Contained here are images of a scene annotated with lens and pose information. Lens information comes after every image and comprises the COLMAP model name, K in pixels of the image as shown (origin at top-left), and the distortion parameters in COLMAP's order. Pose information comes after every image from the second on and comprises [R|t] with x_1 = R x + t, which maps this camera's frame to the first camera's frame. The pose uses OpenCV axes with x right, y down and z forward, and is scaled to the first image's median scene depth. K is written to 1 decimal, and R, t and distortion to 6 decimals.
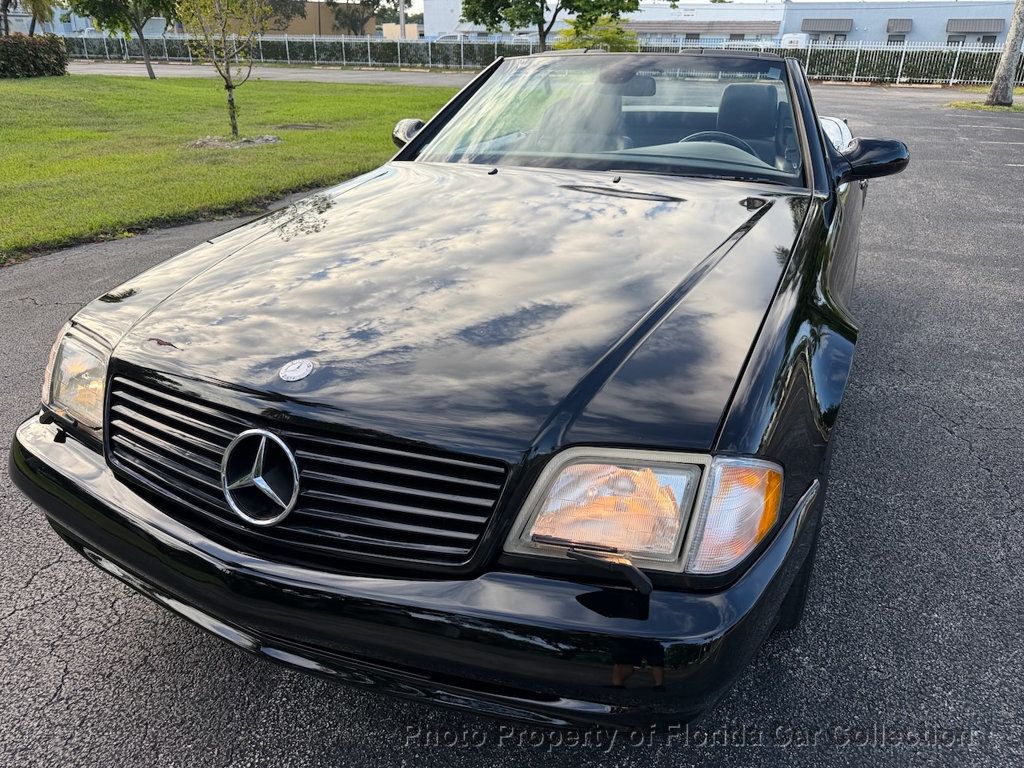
lens RADIAL K [[721.0, 0, 515.8], [0, 721.0, 387.8], [0, 0, 1]] dist [-0.006672, -0.005147]
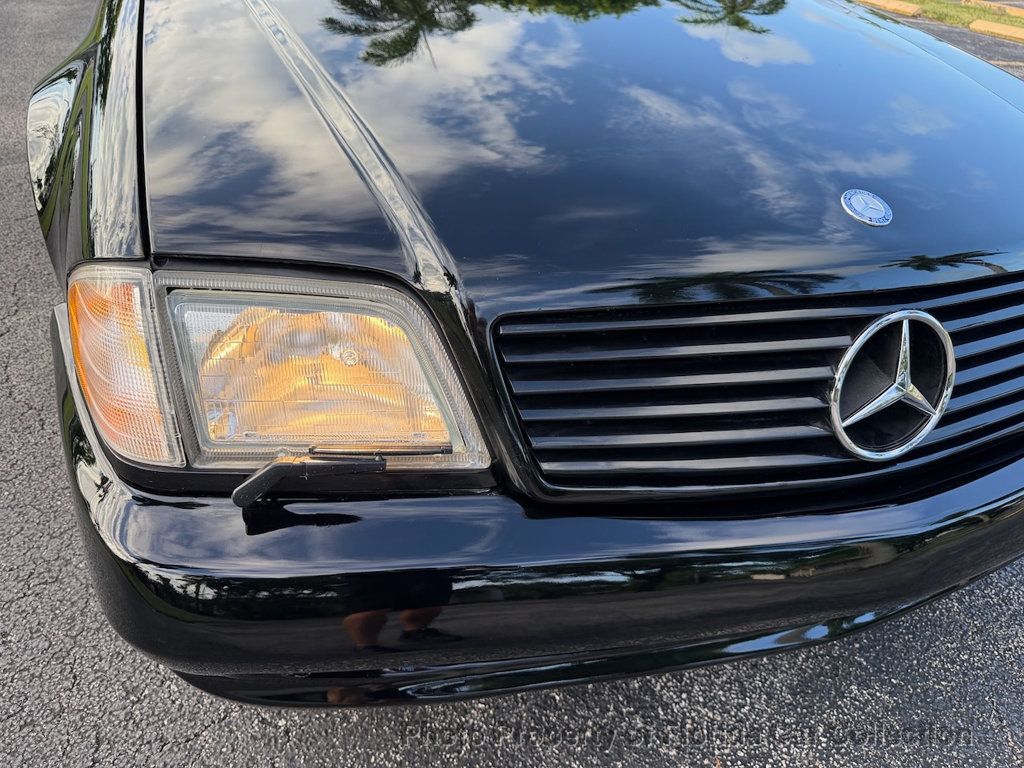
lens RADIAL K [[748.4, 0, 513.3], [0, 748.4, 392.4], [0, 0, 1]] dist [-0.002193, -0.008746]
pose [[0.731843, -0.348770, 0.585461, -0.975328], [0.213551, 0.933211, 0.288986, -0.127908], [-0.647149, -0.086467, 0.757444, 0.723268]]
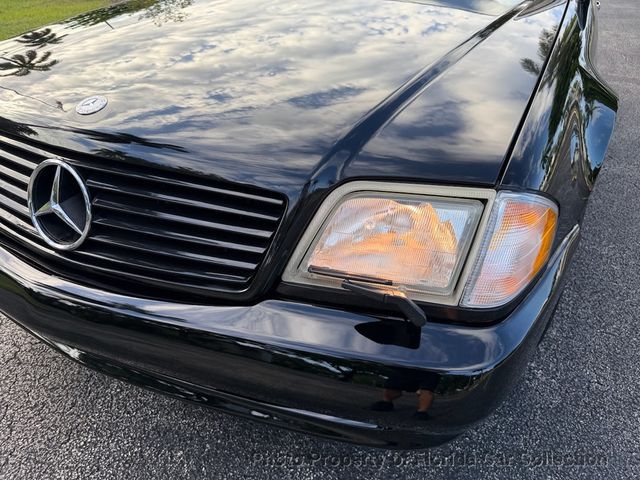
lens RADIAL K [[501.7, 0, 307.2], [0, 501.7, 252.5], [0, 0, 1]] dist [-0.003359, -0.003932]
pose [[0.998908, 0.030020, -0.035791, 0.040892], [-0.023527, 0.985207, 0.169746, 0.058828], [0.040358, -0.168719, 0.984838, 0.274373]]
